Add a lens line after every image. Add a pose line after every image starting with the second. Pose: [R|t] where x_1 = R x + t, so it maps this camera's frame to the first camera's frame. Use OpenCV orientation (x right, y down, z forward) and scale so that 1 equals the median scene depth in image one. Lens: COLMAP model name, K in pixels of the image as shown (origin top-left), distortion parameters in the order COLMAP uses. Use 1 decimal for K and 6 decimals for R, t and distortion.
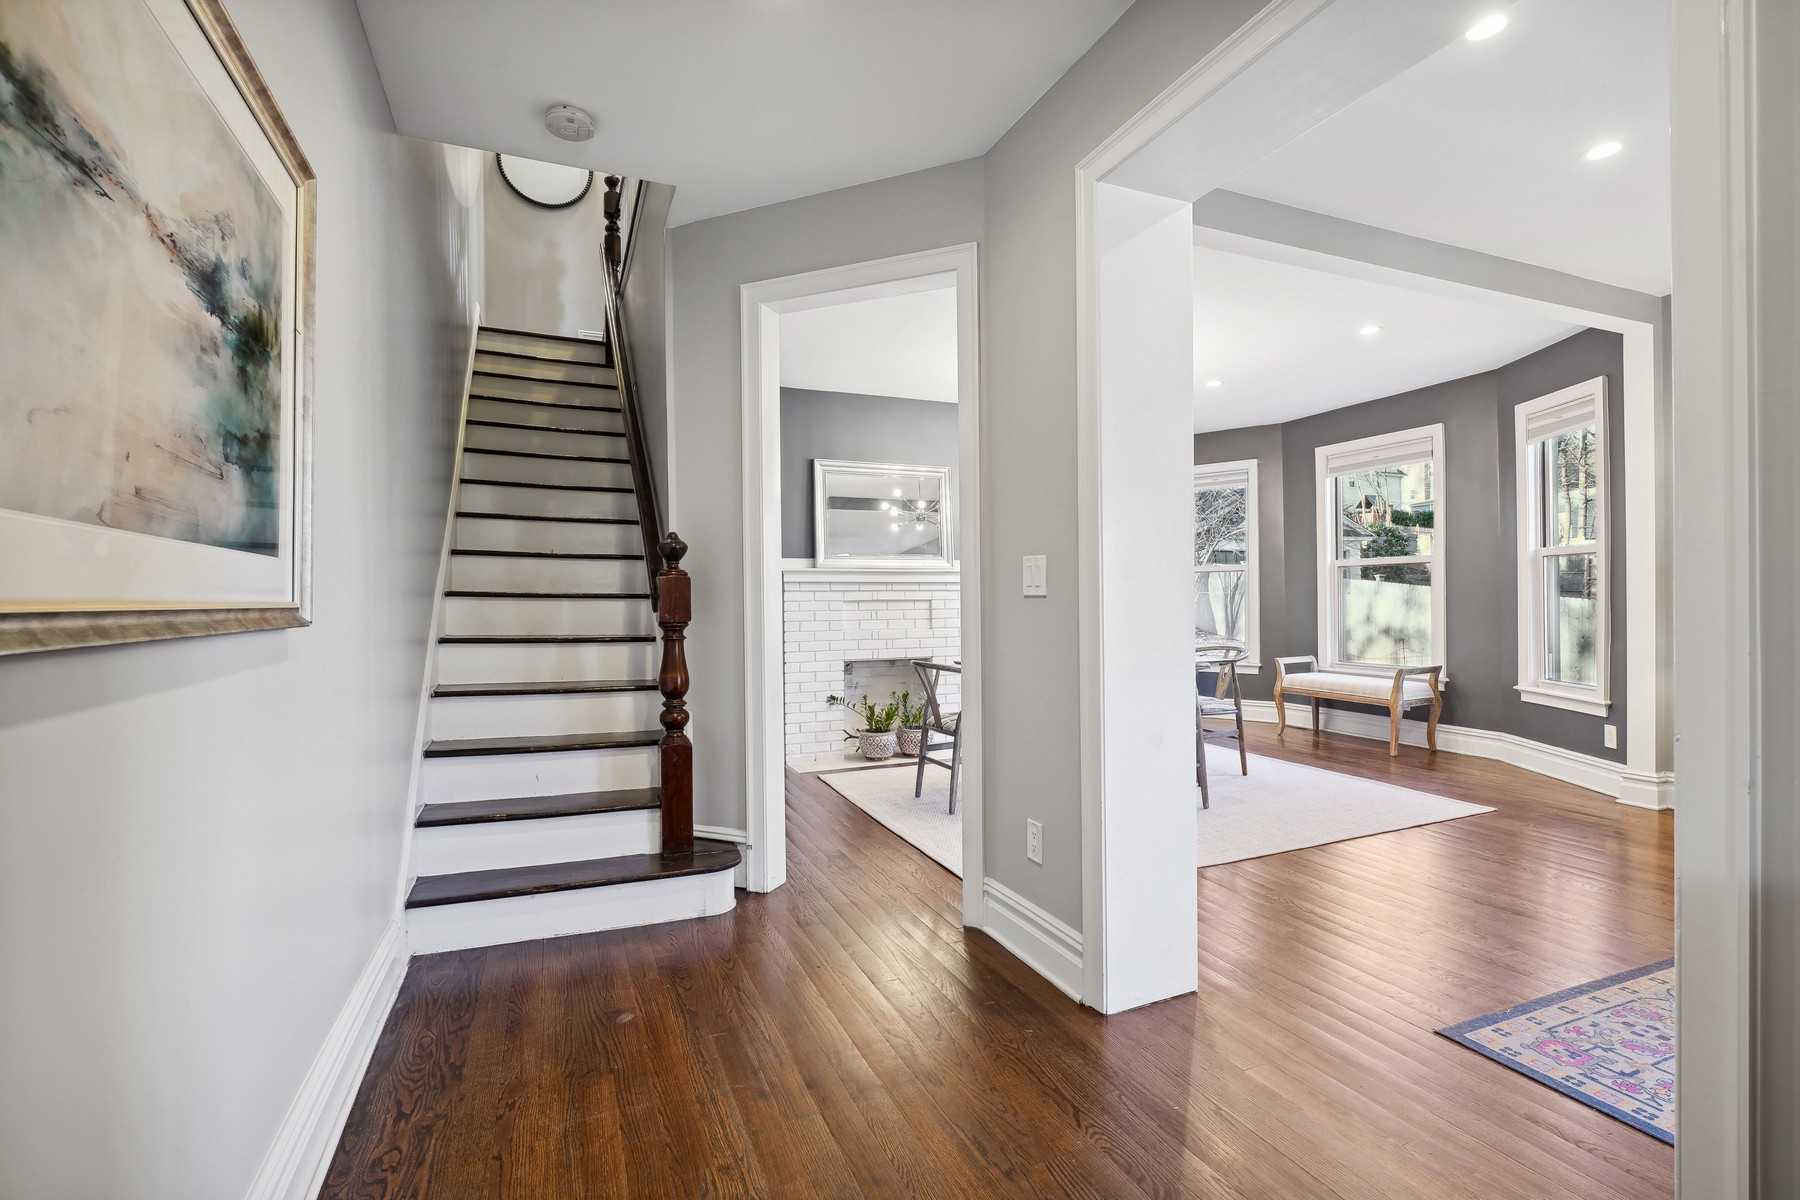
lens RADIAL K [[833.1, 0, 910.6], [0, 833.1, 603.3], [0, 0, 1]] dist [-0.016752, 0.006698]
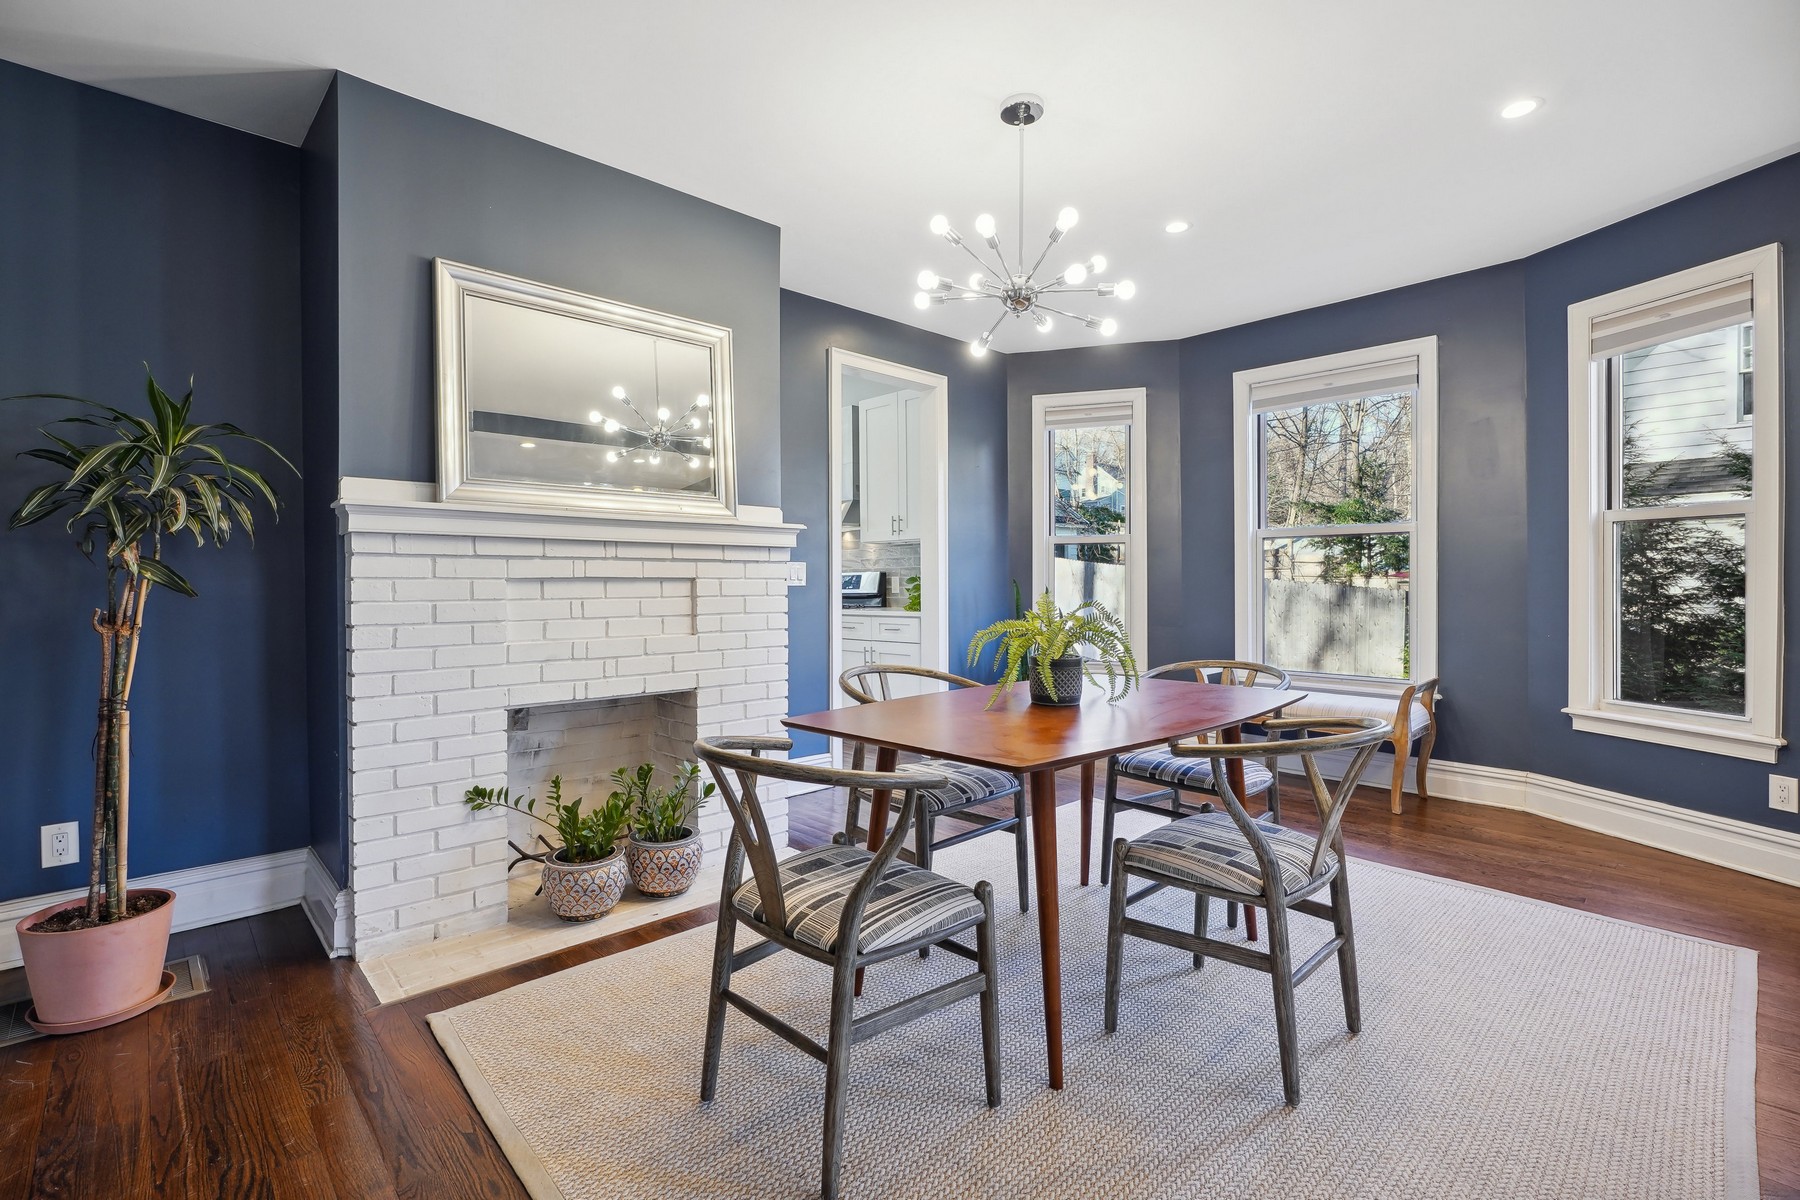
lens RADIAL K [[833.1, 0, 897.9], [0, 833.1, 586.9], [0, 0, 1]] dist [-0.016752, 0.006698]
pose [[0.943861, 0.005184, 0.330302, -0.028056], [-0.005193, 0.999986, -0.000854, 0.001034], [-0.330302, -0.000910, 0.943875, 0.495843]]
